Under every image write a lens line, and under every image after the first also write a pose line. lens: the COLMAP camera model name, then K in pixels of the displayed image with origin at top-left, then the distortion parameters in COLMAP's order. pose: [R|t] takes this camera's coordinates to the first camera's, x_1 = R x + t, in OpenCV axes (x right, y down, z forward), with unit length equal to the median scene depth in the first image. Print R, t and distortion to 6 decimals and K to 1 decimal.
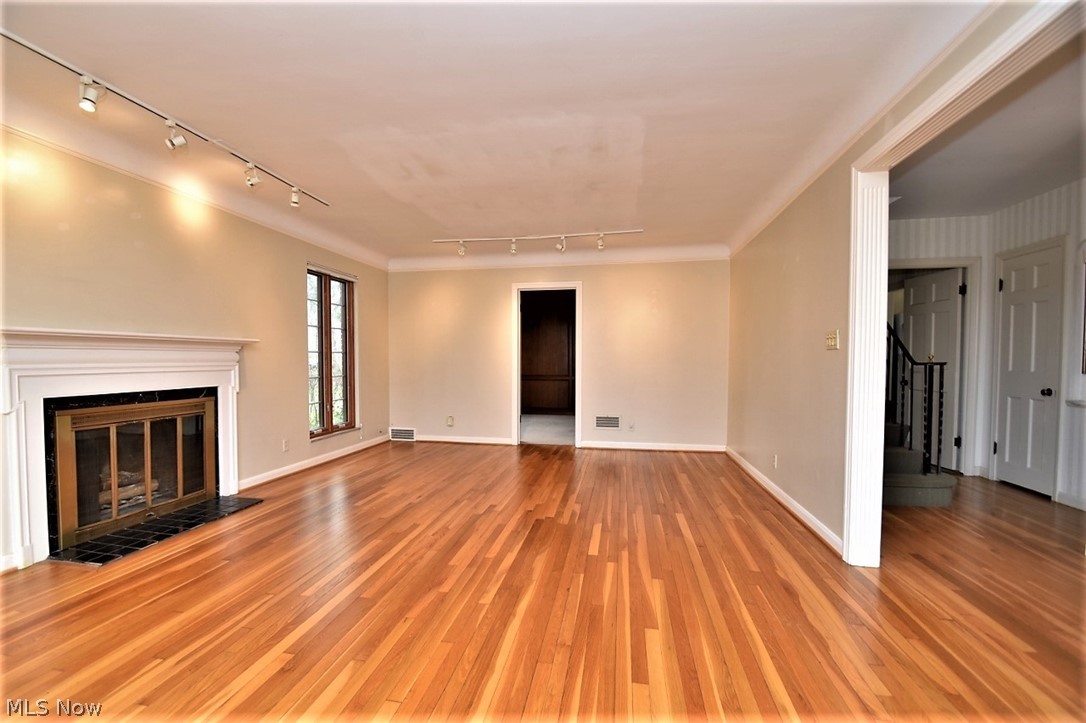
lens RADIAL K [[475.2, 0, 540.2], [0, 475.2, 371.9], [0, 0, 1]] dist [-0.017299, -0.000895]
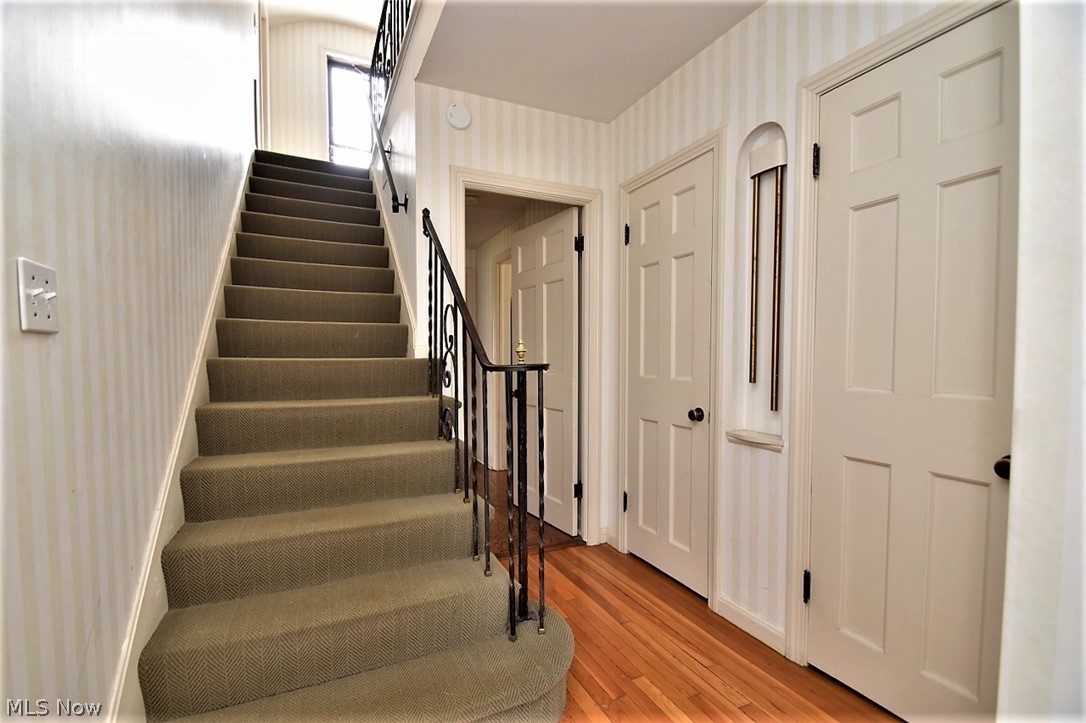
lens RADIAL K [[475.2, 0, 540.8], [0, 475.2, 358.4], [0, 0, 1]] dist [-0.017299, -0.000895]
pose [[0.801499, -0.003709, 0.597985, 0.532175], [0.018730, 0.999646, -0.018904, -0.015737], [-0.597703, 0.026351, 0.801284, 0.581397]]
